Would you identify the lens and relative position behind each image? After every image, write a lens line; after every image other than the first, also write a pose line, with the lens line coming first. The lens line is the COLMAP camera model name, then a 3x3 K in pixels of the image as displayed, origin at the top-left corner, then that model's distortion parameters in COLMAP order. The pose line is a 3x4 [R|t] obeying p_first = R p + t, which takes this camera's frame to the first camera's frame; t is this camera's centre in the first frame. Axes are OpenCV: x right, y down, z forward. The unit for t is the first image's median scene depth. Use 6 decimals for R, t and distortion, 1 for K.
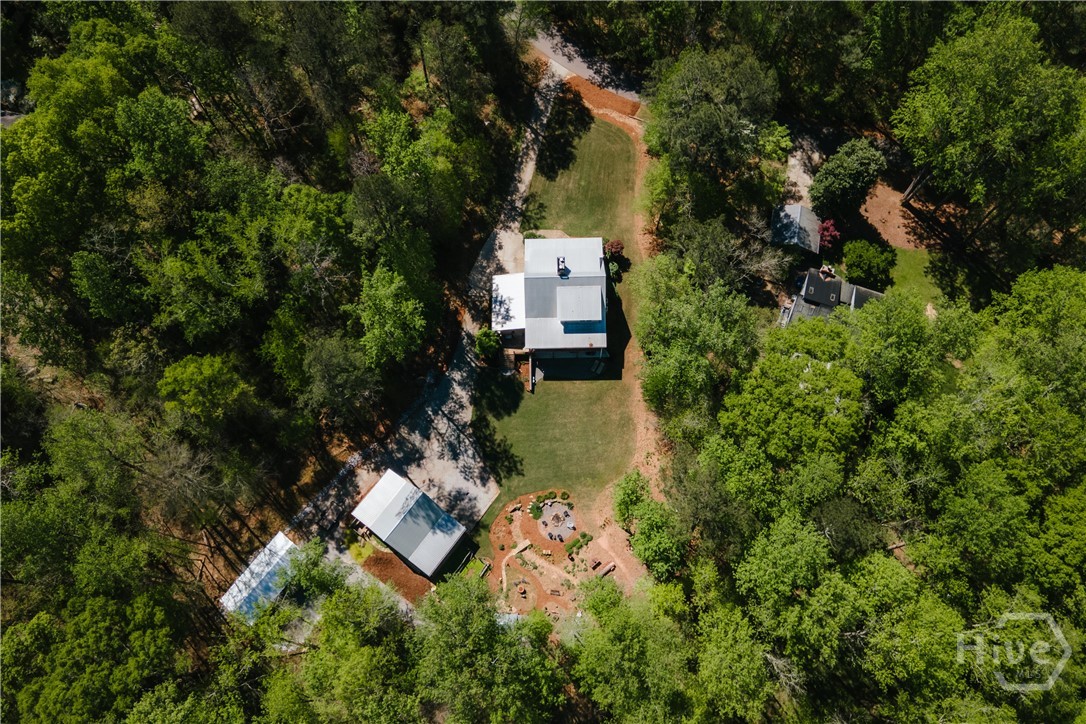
lens RADIAL K [[799.2, 0, 550.2], [0, 799.2, 366.2], [0, 0, 1]] dist [0.029202, -0.004990]
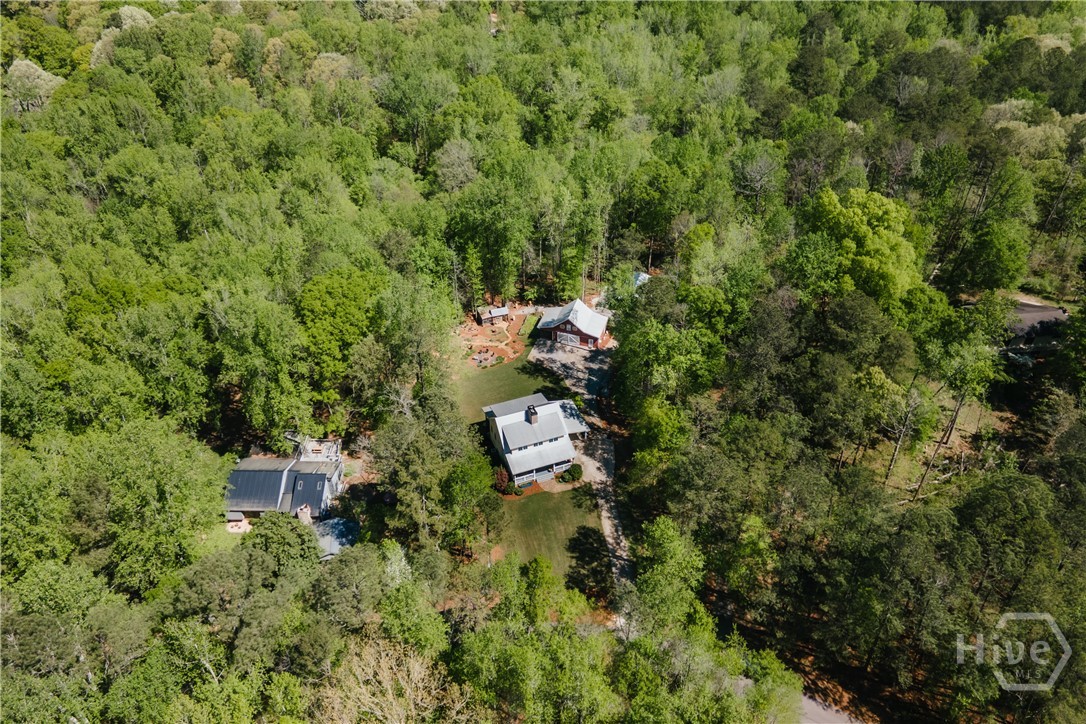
lens RADIAL K [[799.2, 0, 542.7], [0, 799.2, 361.9], [0, 0, 1]] dist [0.029202, -0.004990]
pose [[-0.940715, 0.222058, -0.256408, 0.278579], [-0.312017, -0.270004, 0.910902, -1.162020], [0.133042, 0.936903, 0.323283, 0.522167]]
